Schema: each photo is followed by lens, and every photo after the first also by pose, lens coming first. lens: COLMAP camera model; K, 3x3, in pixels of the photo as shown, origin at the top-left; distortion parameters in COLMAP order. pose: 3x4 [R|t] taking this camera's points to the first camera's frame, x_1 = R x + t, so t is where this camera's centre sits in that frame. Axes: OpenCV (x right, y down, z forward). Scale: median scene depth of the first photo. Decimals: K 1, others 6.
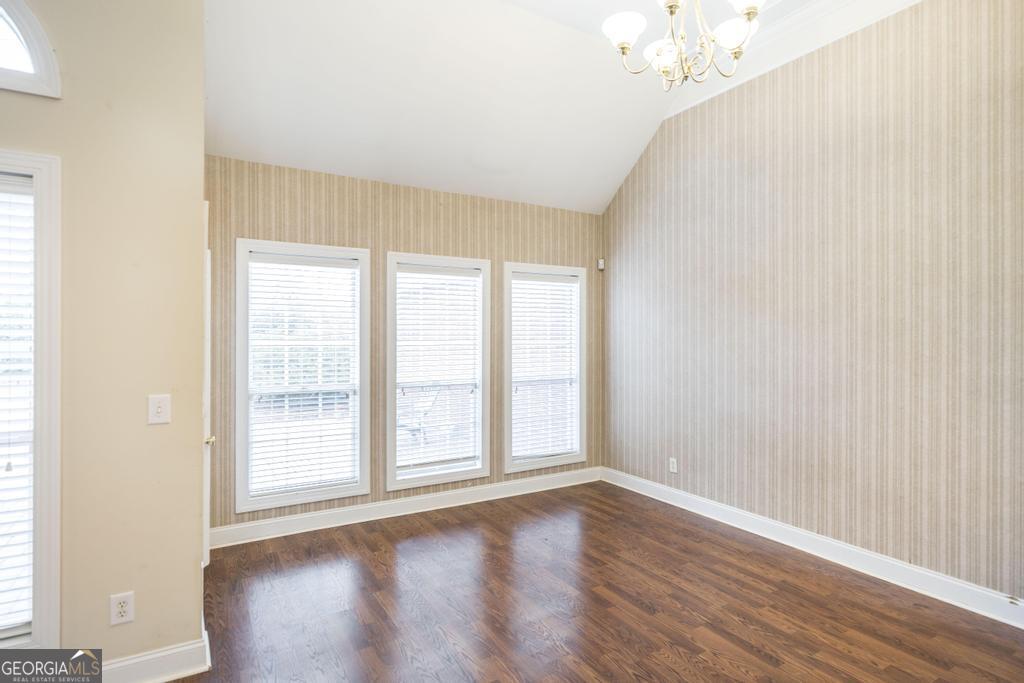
lens RADIAL K [[526.2, 0, 514.9], [0, 526.2, 334.9], [0, 0, 1]] dist [0.000710, 0.000470]
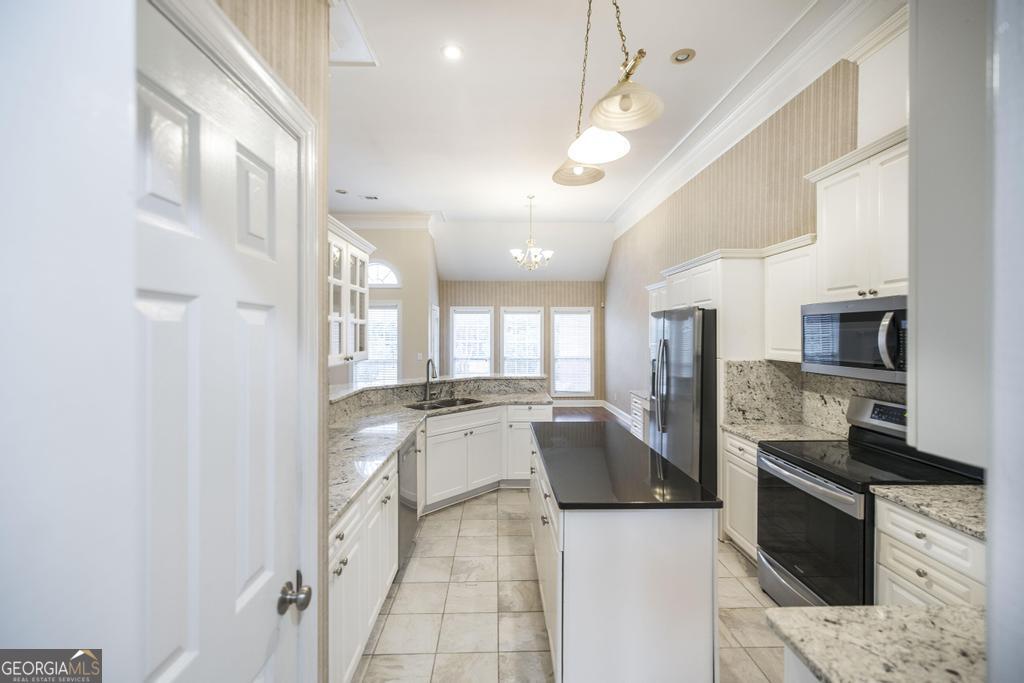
lens RADIAL K [[439.3, 0, 510.1], [0, 439.3, 336.1], [0, 0, 1]] dist [-0.000282, -0.000319]
pose [[0.869925, -0.000464, -0.493185, 0.812953], [0.003641, 0.999978, 0.005482, -0.020779], [0.493171, -0.006564, 0.869907, -0.822944]]
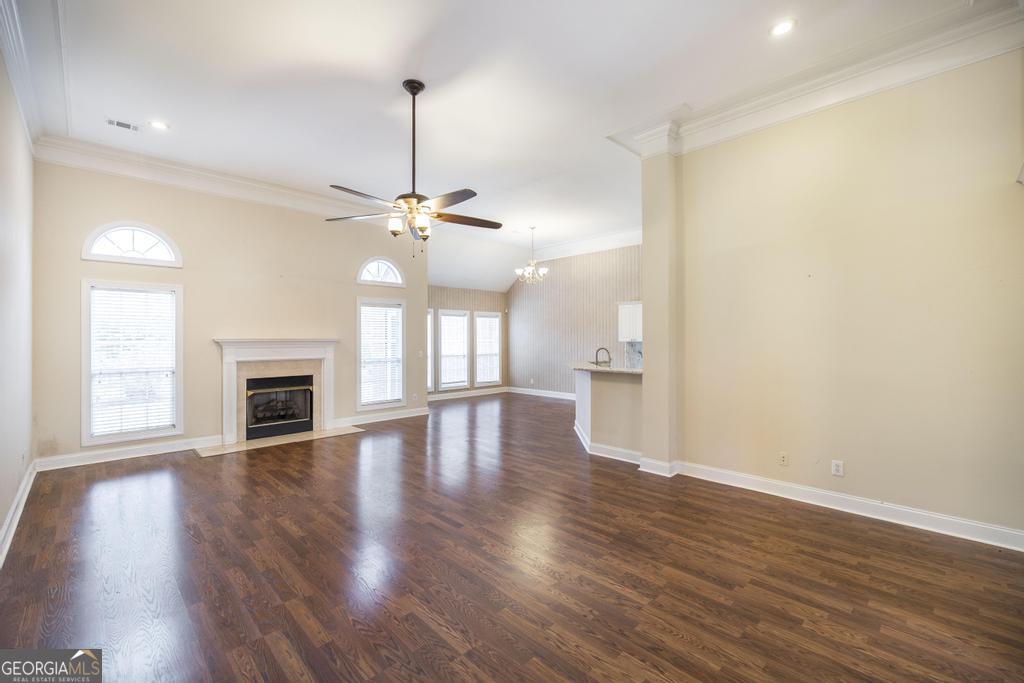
lens RADIAL K [[439.3, 0, 506.5], [0, 439.3, 337.5], [0, 0, 1]] dist [-0.000282, -0.000319]
pose [[0.974781, -0.005220, 0.223101, -0.382091], [0.005462, 0.999985, -0.000470, 0.001437], [-0.223095, 0.001677, 0.974795, -1.343079]]
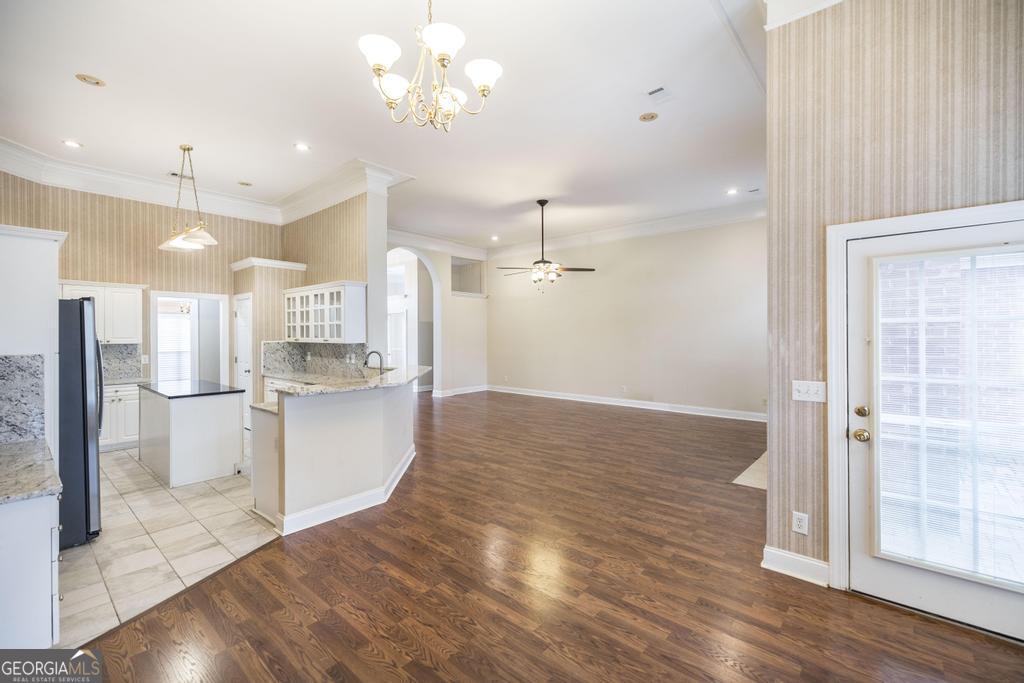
lens RADIAL K [[439.3, 0, 520.6], [0, 439.3, 334.9], [0, 0, 1]] dist [-0.000282, -0.000319]
pose [[-0.945058, -0.000043, -0.326902, 0.220361], [-0.001430, 0.999991, 0.004001, -0.000330], [0.326899, 0.004249, -0.945050, 0.955737]]
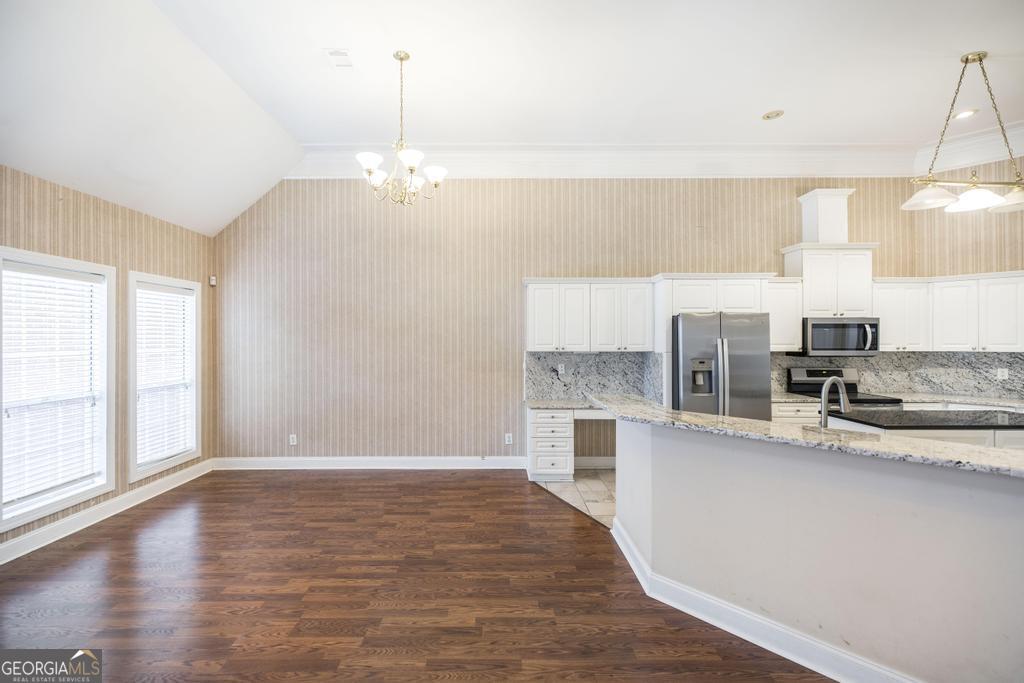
lens RADIAL K [[439.3, 0, 503.6], [0, 439.3, 339.1], [0, 0, 1]] dist [-0.000282, -0.000319]
pose [[0.510431, -0.001006, 0.859918, -0.381332], [0.001057, 0.999999, 0.000542, -0.008954], [-0.859918, 0.000633, 0.510432, -0.031396]]
